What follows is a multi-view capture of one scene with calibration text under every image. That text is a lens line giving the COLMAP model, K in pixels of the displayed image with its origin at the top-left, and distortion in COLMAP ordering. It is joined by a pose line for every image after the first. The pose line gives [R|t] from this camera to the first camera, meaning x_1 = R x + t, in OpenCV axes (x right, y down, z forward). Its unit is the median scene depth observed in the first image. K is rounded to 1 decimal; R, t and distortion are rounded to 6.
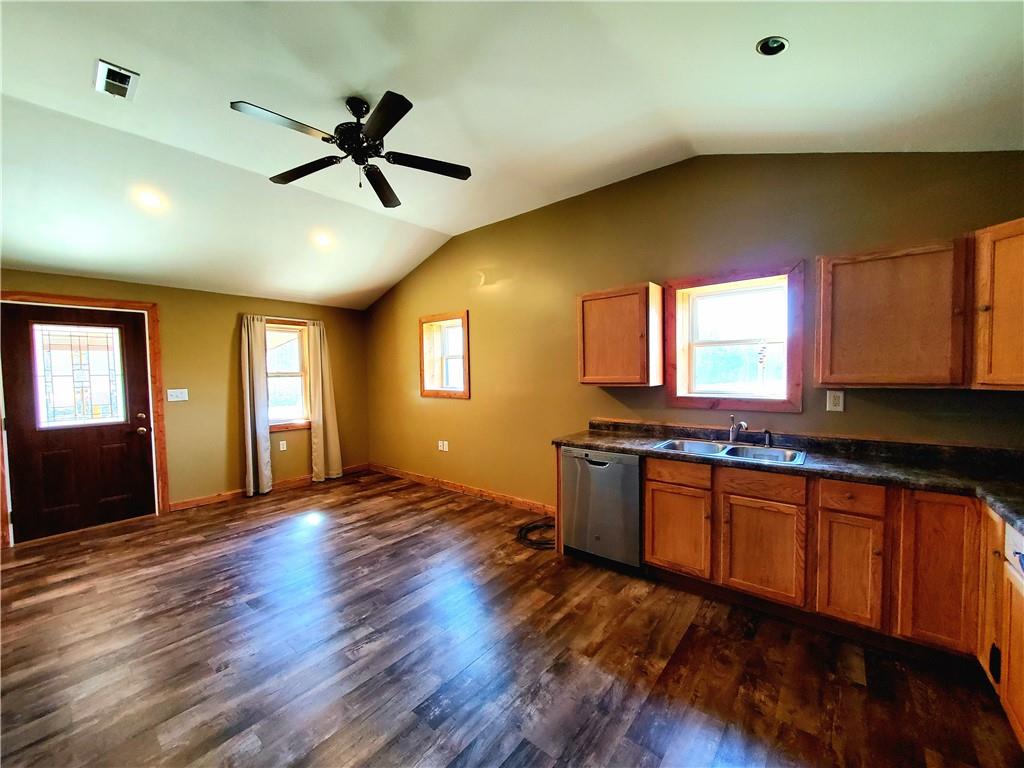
lens RADIAL K [[402.1, 0, 503.3], [0, 402.1, 388.2], [0, 0, 1]] dist [0.001183, -0.000977]
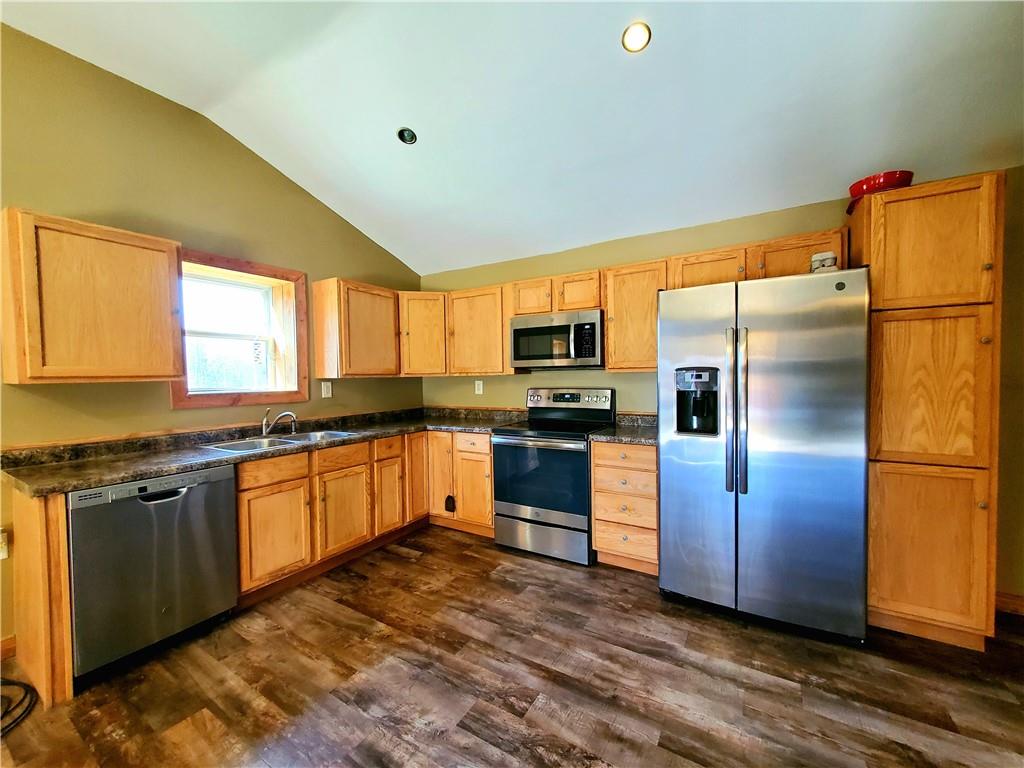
lens RADIAL K [[402.1, 0, 515.6], [0, 402.1, 384.9], [0, 0, 1]] dist [0.001183, -0.000977]
pose [[-0.148853, -0.007143, 0.988833, -0.480961], [0.053506, 0.998451, 0.015267, 0.025960], [-0.987411, 0.055181, -0.148241, 0.503413]]
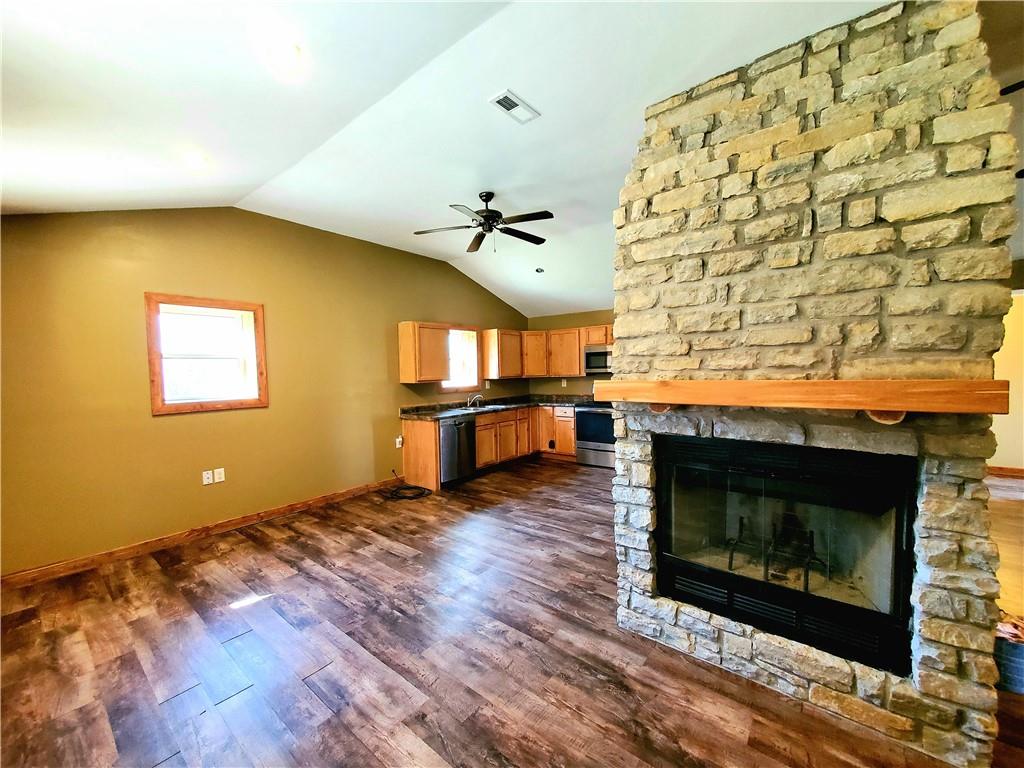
lens RADIAL K [[402.1, 0, 522.3], [0, 402.1, 386.9], [0, 0, 1]] dist [0.001183, -0.000977]
pose [[-0.029768, -0.026674, 0.999201, -1.466525], [0.061614, 0.997694, 0.028469, -0.009496], [-0.997656, 0.062412, -0.028056, 0.735034]]
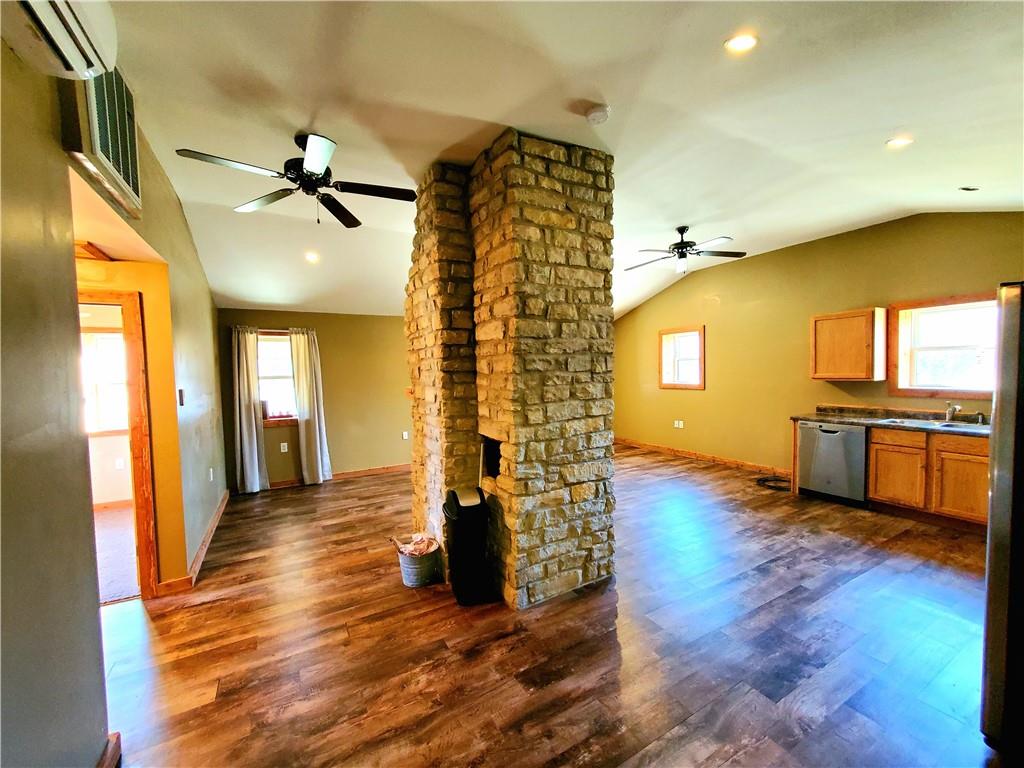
lens RADIAL K [[402.1, 0, 506.3], [0, 402.1, 388.7], [0, 0, 1]] dist [0.001183, -0.000977]
pose [[0.933421, 0.010555, -0.358627, -0.341505], [-0.005784, 0.999880, 0.014374, 0.010748], [0.358736, -0.011343, 0.933370, -0.799356]]
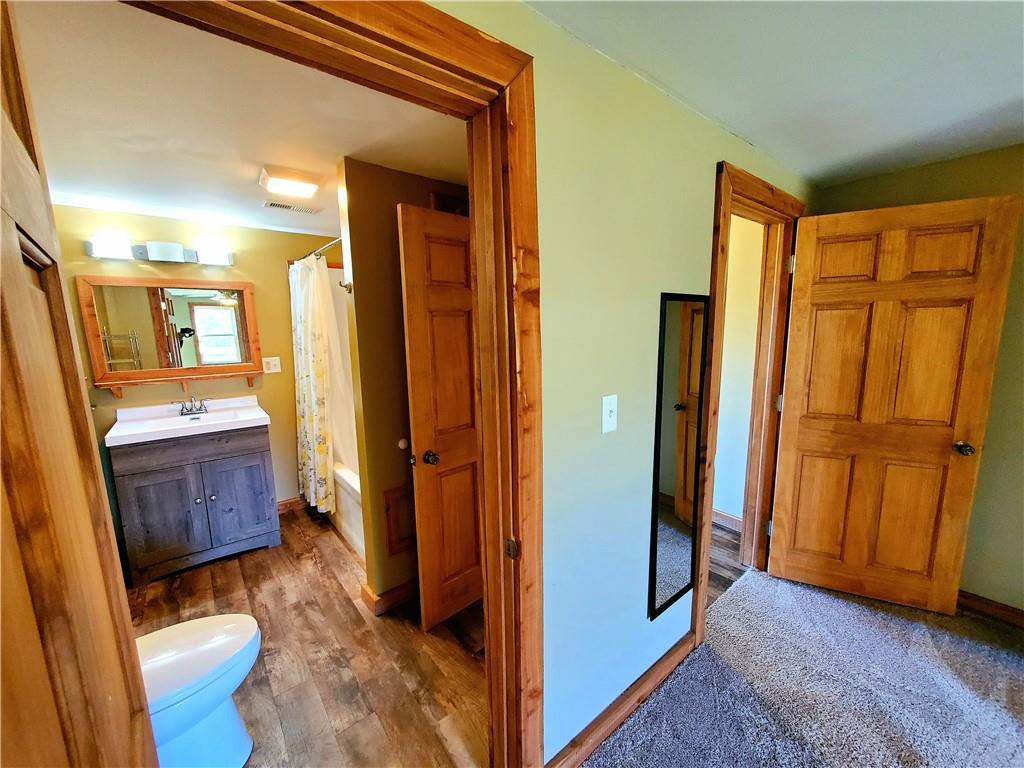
lens RADIAL K [[402.1, 0, 504.8], [0, 402.1, 390.0], [0, 0, 1]] dist [0.001183, -0.000977]
pose [[-0.186930, 0.172877, -0.967042, 0.522435], [-0.016337, 0.983711, 0.179015, -0.066627], [0.982237, 0.049262, -0.181060, 0.944229]]
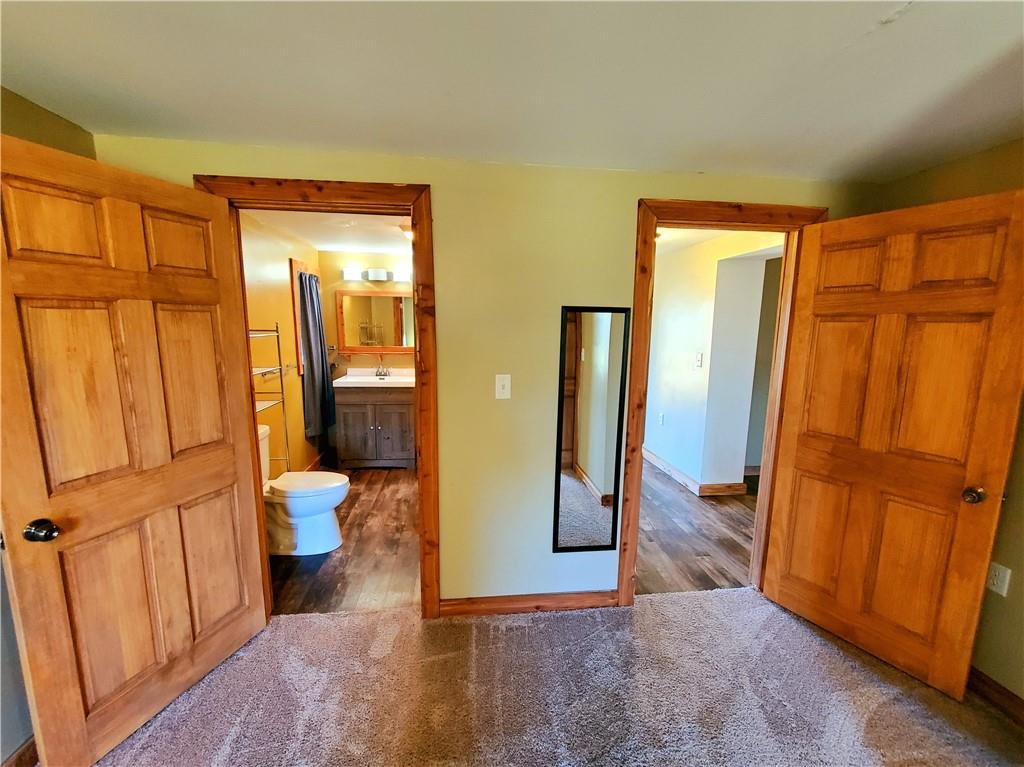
lens RADIAL K [[416.6, 0, 508.4], [0, 416.6, 389.4], [0, 0, 1]] dist [-0.000506, 0.001249]
pose [[-0.674319, 0.118245, -0.728911, 0.574501], [-0.033182, 0.981247, 0.189876, -0.090573], [0.737694, 0.152224, -0.657750, 1.430654]]
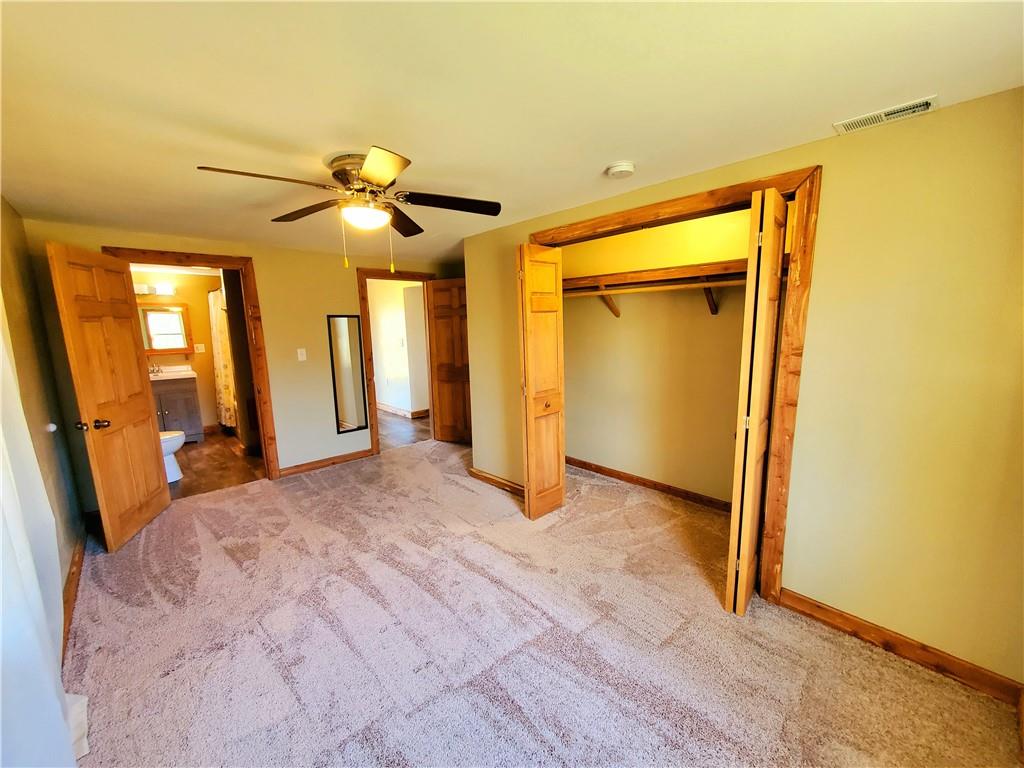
lens RADIAL K [[402.1, 0, 505.1], [0, 402.1, 389.8], [0, 0, 1]] dist [0.001183, -0.000977]
pose [[-0.109139, 0.174419, -0.978604, 1.352162], [-0.015478, 0.984068, 0.177119, -0.099392], [0.993906, 0.034477, -0.104701, 1.800598]]
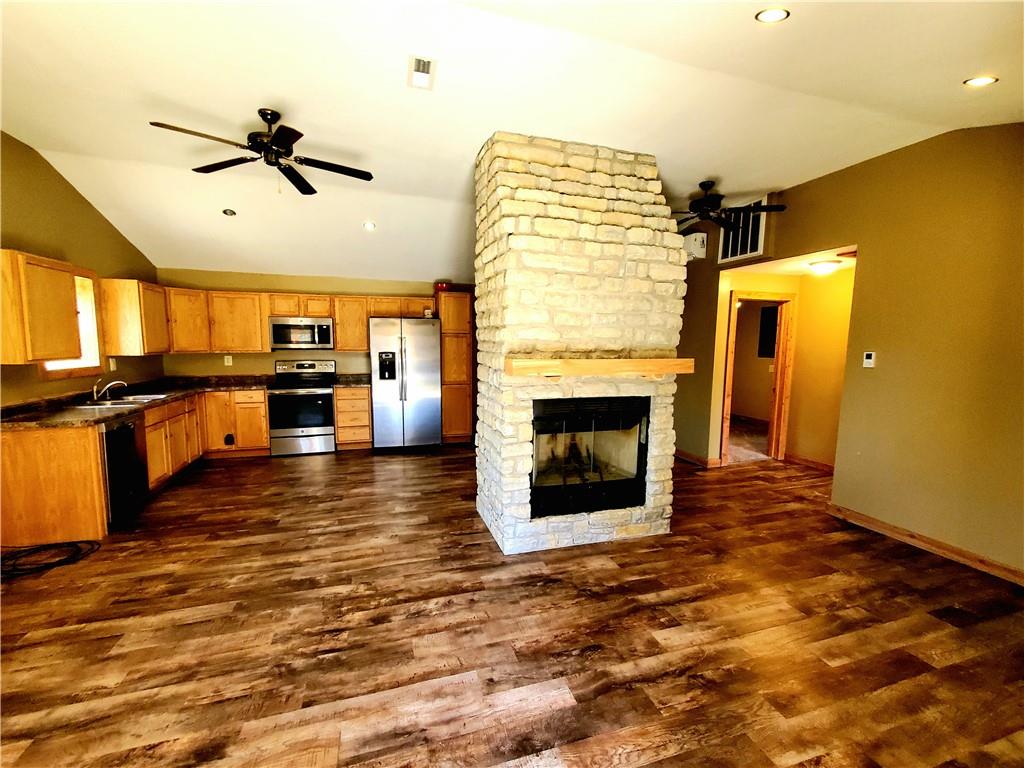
lens RADIAL K [[416.6, 0, 504.6], [0, 416.6, 388.5], [0, 0, 1]] dist [-0.000506, 0.001249]
pose [[-0.836666, -0.052978, 0.545145, -1.245271], [0.026830, 0.990152, 0.137402, -0.054565], [-0.547055, 0.129585, -0.827005, 1.322753]]
